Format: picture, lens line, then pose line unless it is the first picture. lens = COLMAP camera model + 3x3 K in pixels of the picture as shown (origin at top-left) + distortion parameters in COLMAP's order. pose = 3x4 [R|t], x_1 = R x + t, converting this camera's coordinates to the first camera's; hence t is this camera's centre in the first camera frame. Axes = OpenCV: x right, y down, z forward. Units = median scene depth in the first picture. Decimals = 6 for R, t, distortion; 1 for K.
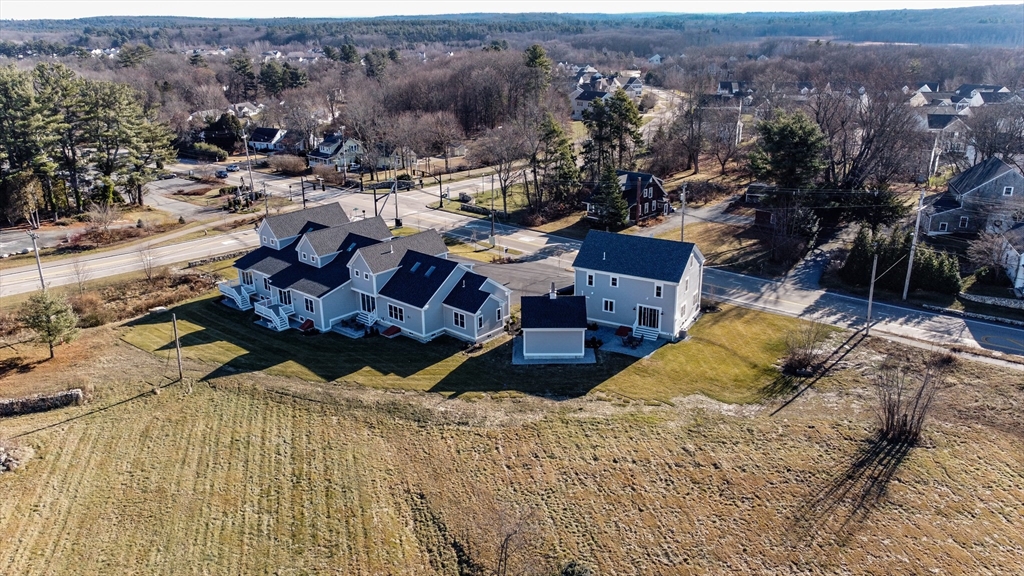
lens RADIAL K [[791.7, 0, 512.0], [0, 791.7, 288.0], [0, 0, 1]] dist [-0.000073, -0.002119]
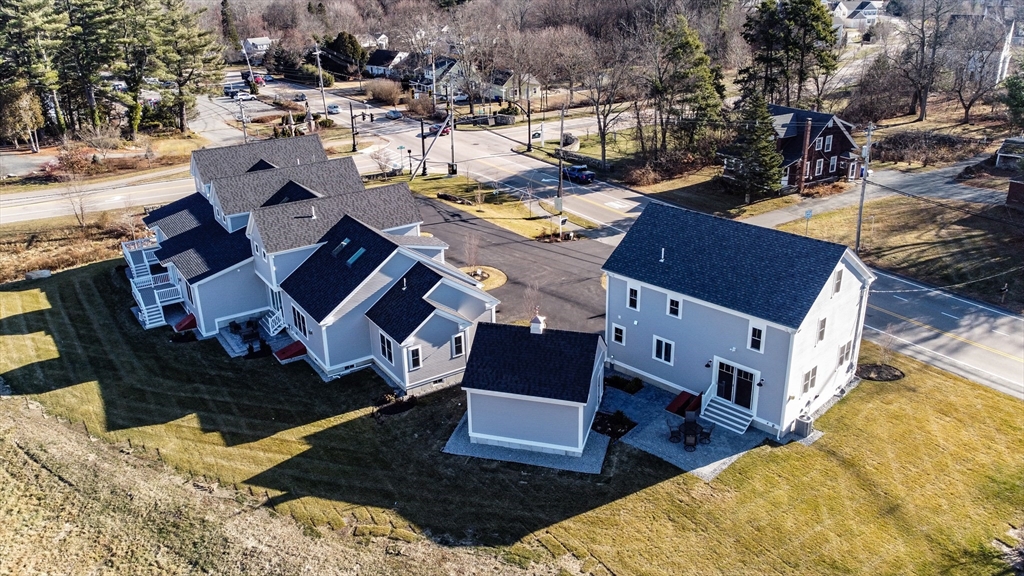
lens RADIAL K [[791.7, 0, 512.0], [0, 791.7, 288.0], [0, 0, 1]] dist [-0.000073, -0.002119]
pose [[0.961999, 0.093370, -0.256594, 0.155904], [-0.076271, 0.994200, 0.075823, -0.050568], [0.262186, -0.053371, 0.963540, 0.469246]]
